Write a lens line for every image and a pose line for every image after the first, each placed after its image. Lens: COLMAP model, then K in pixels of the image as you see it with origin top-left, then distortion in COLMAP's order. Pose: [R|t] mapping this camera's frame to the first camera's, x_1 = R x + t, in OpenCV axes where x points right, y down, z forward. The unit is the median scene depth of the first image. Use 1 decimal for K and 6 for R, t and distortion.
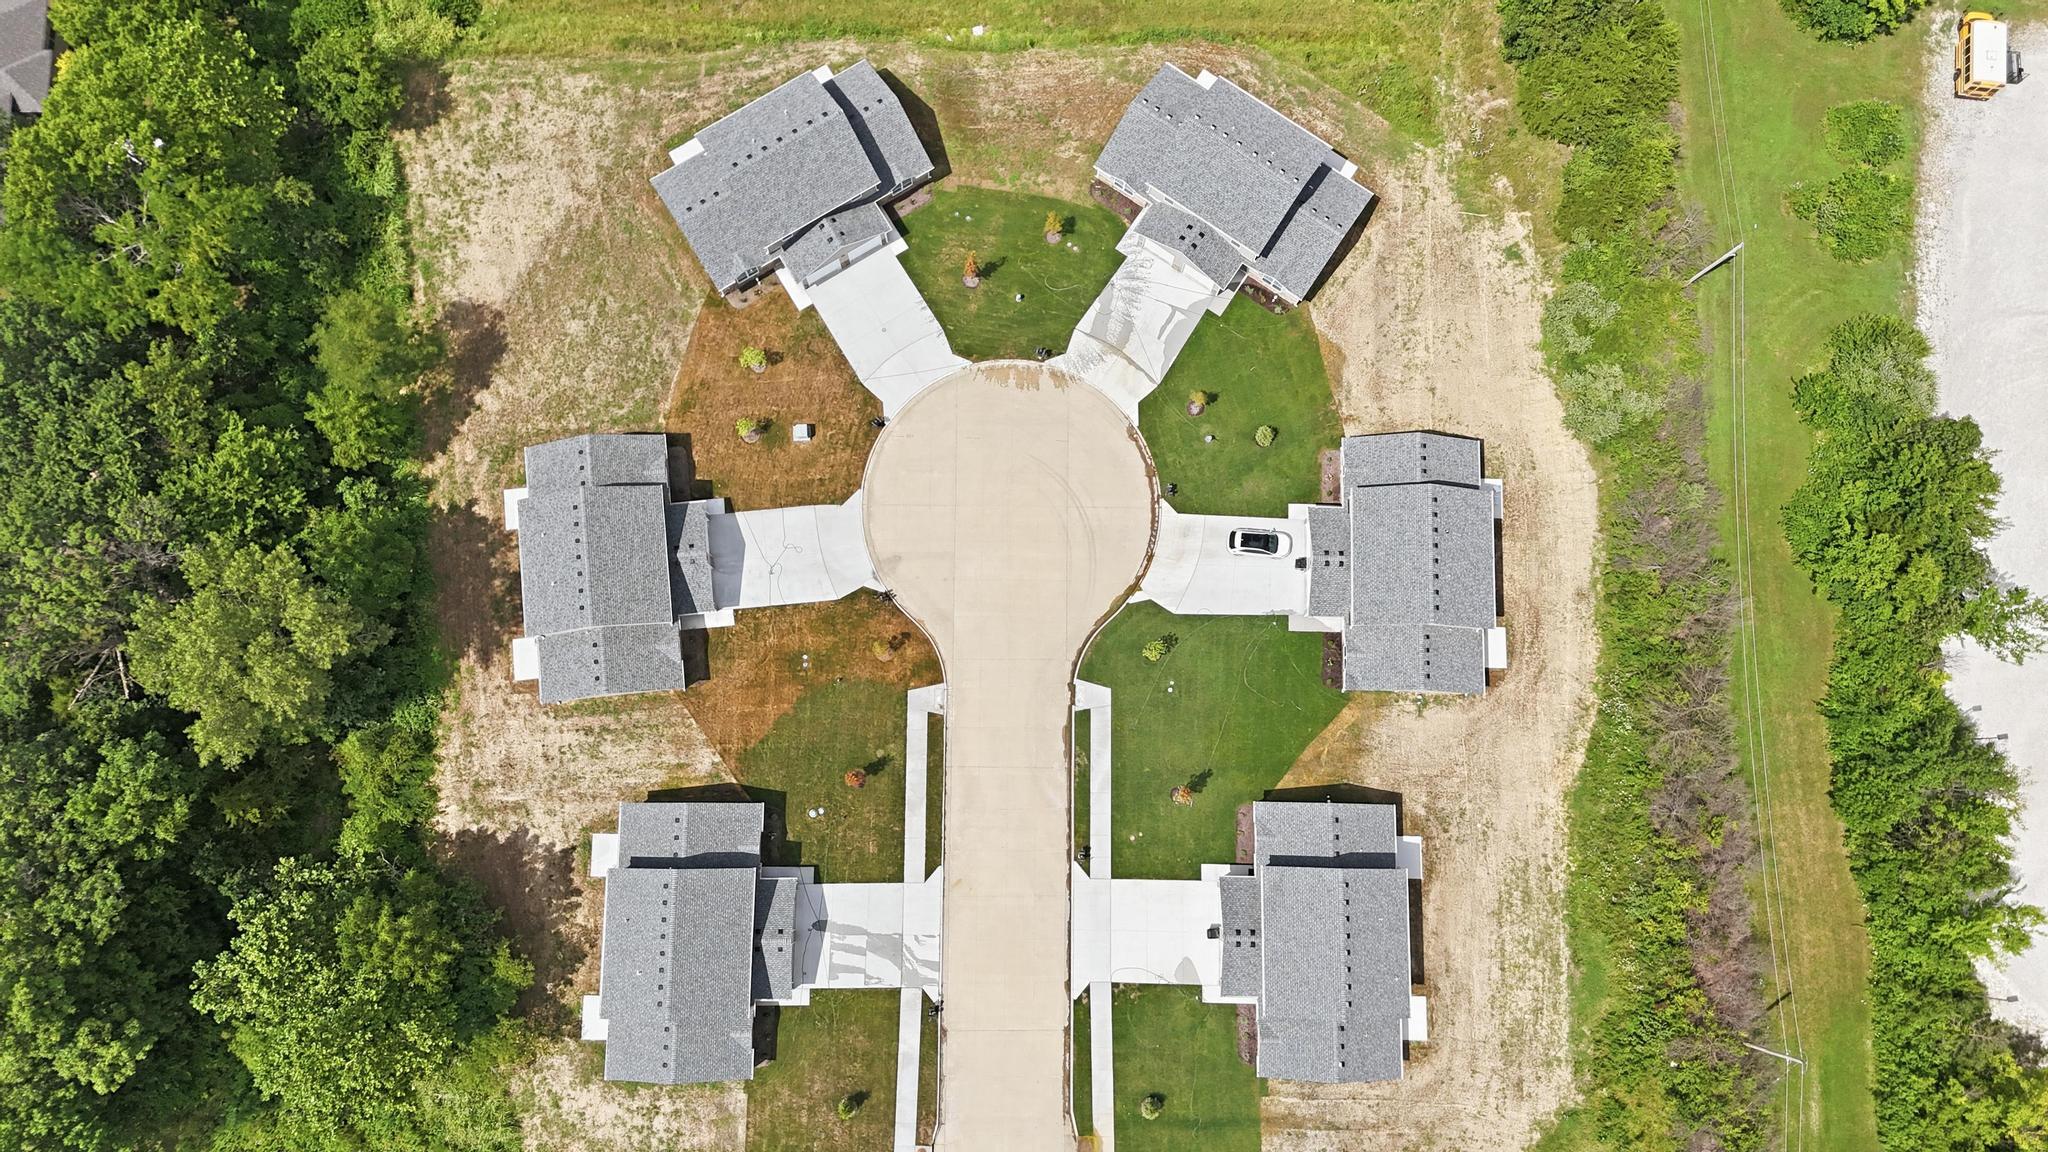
lens RADIAL K [[1507.2, 0, 1024.9], [0, 1507.2, 571.8], [0, 0, 1]] dist [0.057446, -0.049948]
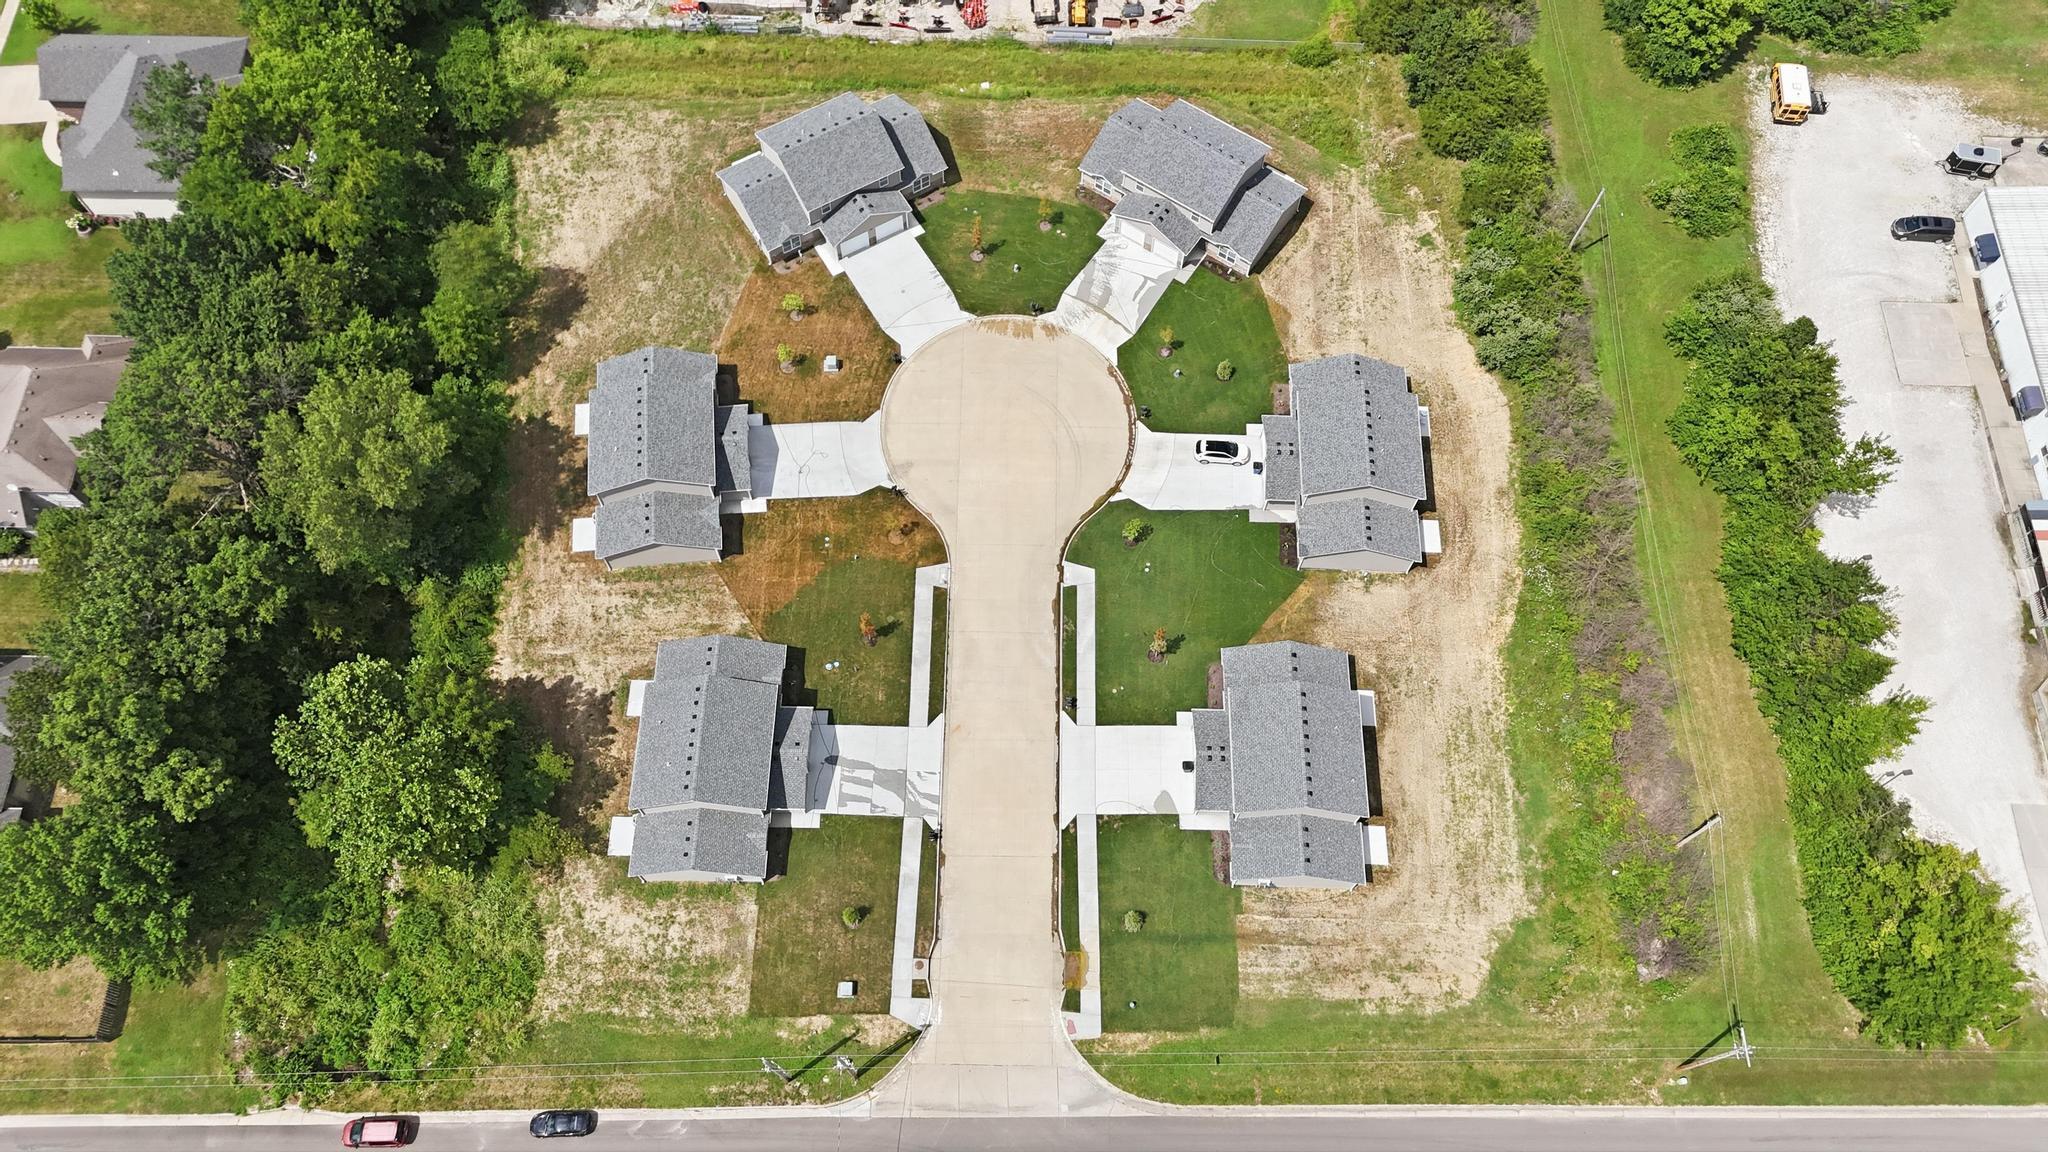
lens RADIAL K [[1507.2, 0, 1022.1], [0, 1507.2, 582.1], [0, 0, 1]] dist [0.057446, -0.049948]
pose [[0.999977, 0.006702, -0.000931, 0.003446], [-0.006703, 0.962363, -0.271685, 0.397476], [-0.000925, 0.271685, 0.962386, -0.090150]]
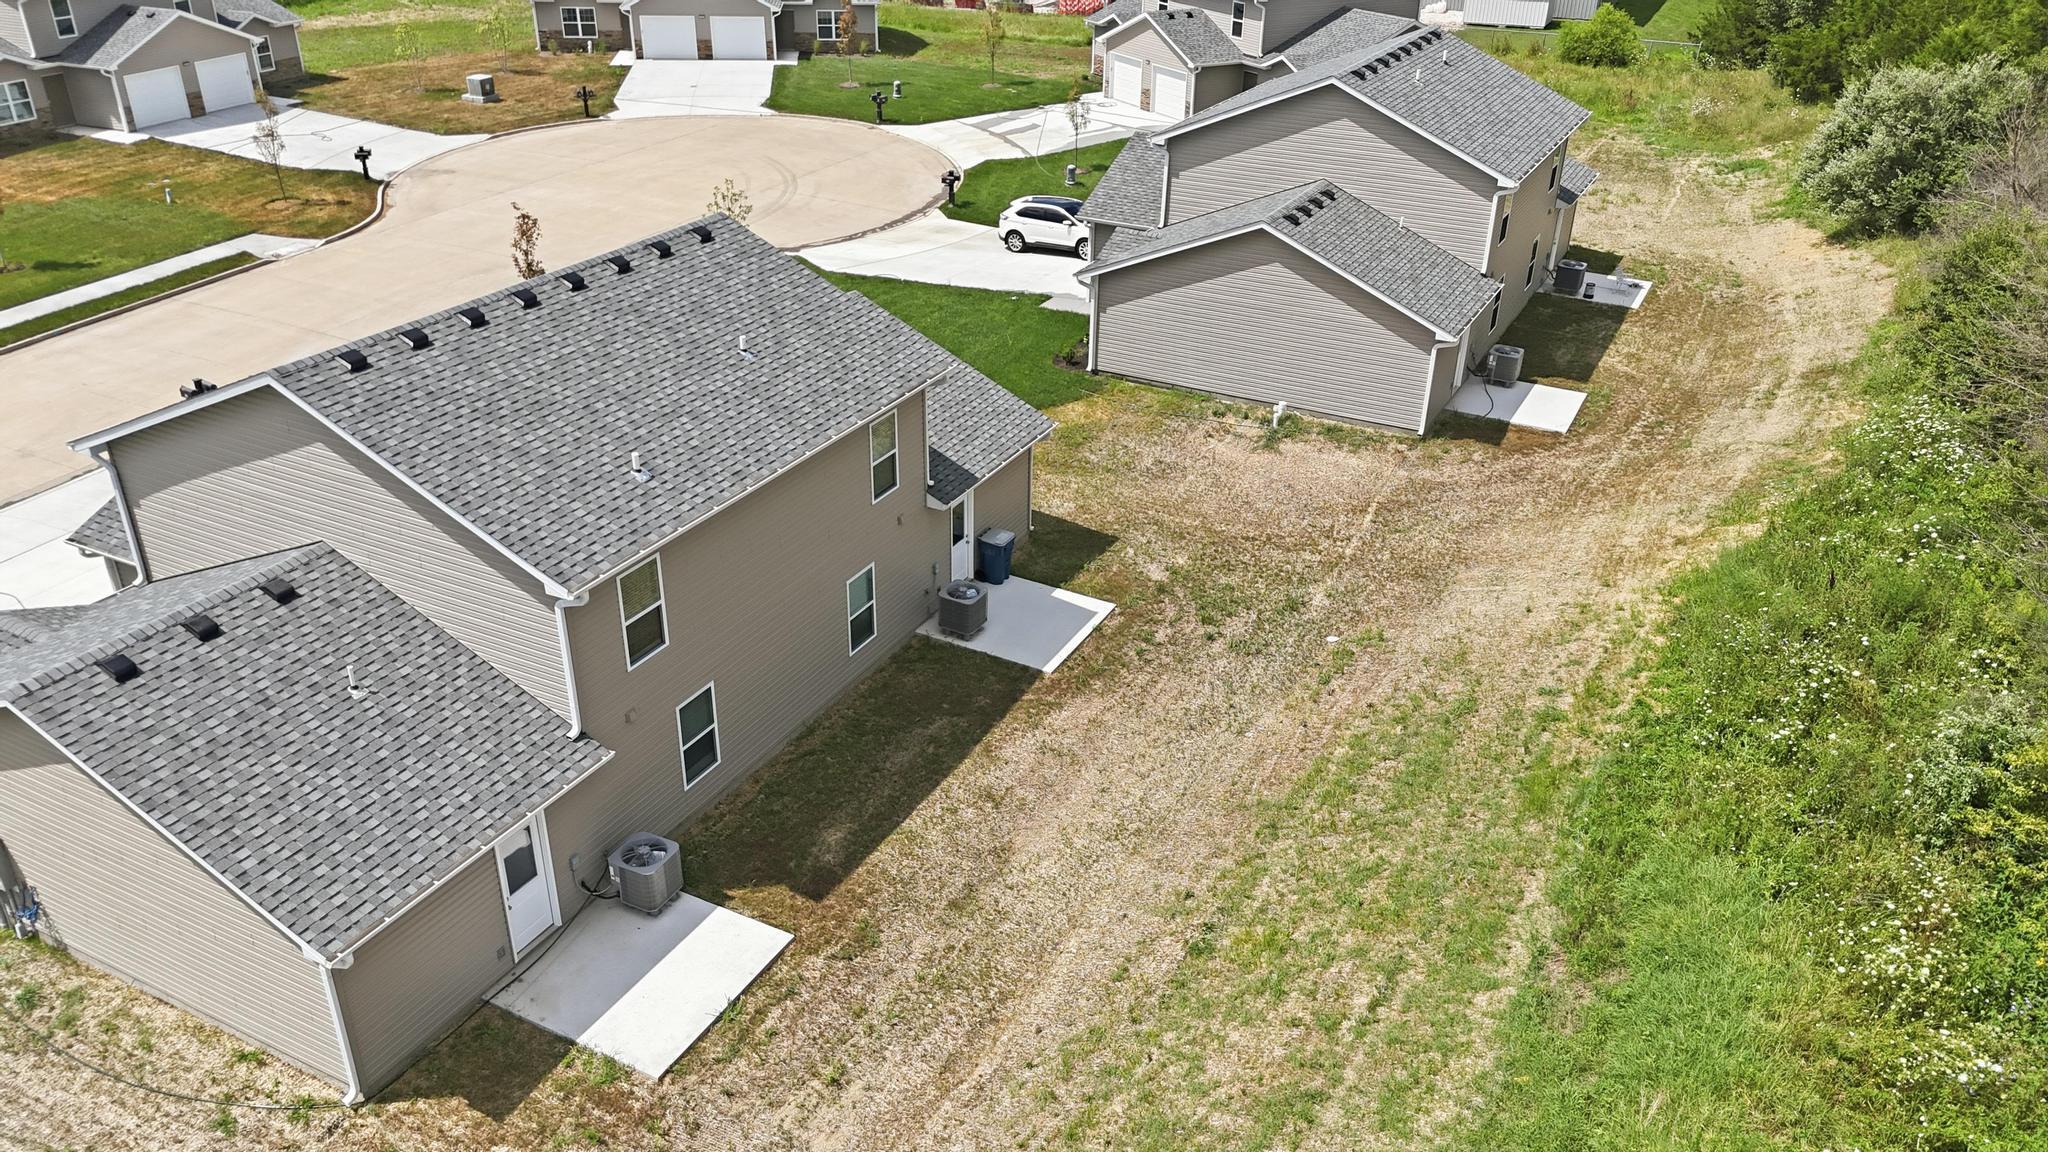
lens RADIAL K [[1507.2, 0, 1039.2], [0, 1507.2, 593.5], [0, 0, 1]] dist [0.057446, -0.049948]
pose [[0.897469, 0.214416, -0.385454, 0.351133], [-0.436784, 0.553663, -0.708997, 0.372307], [0.061391, 0.804664, 0.590549, 0.825776]]
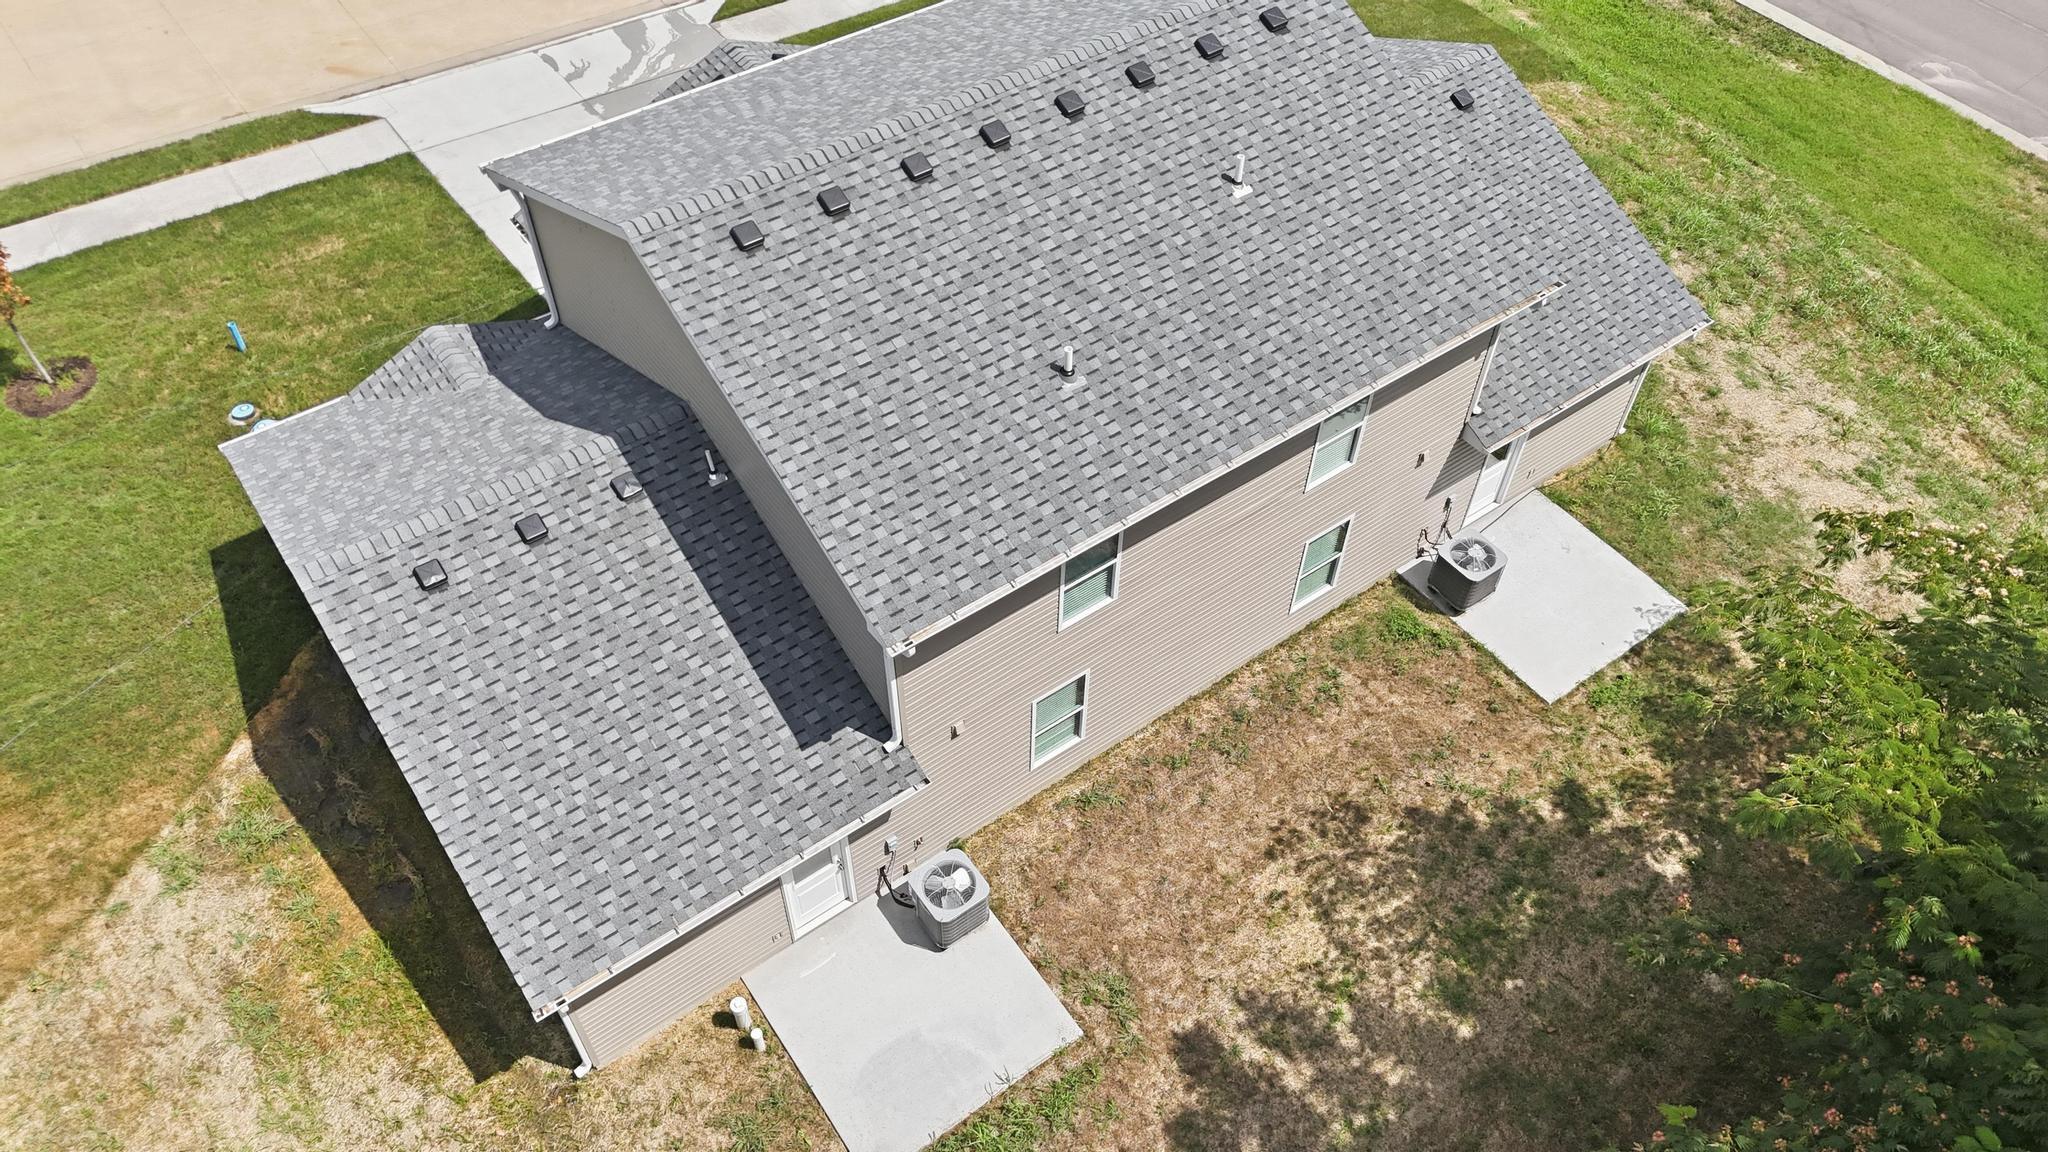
lens RADIAL K [[1507.2, 0, 1040.3], [0, 1507.2, 560.0], [0, 0, 1]] dist [0.057446, -0.049948]
pose [[-0.598499, -0.610027, 0.519293, -0.331356], [0.788774, -0.335334, 0.515157, 0.126012], [-0.140123, 0.717926, 0.681871, 0.833721]]
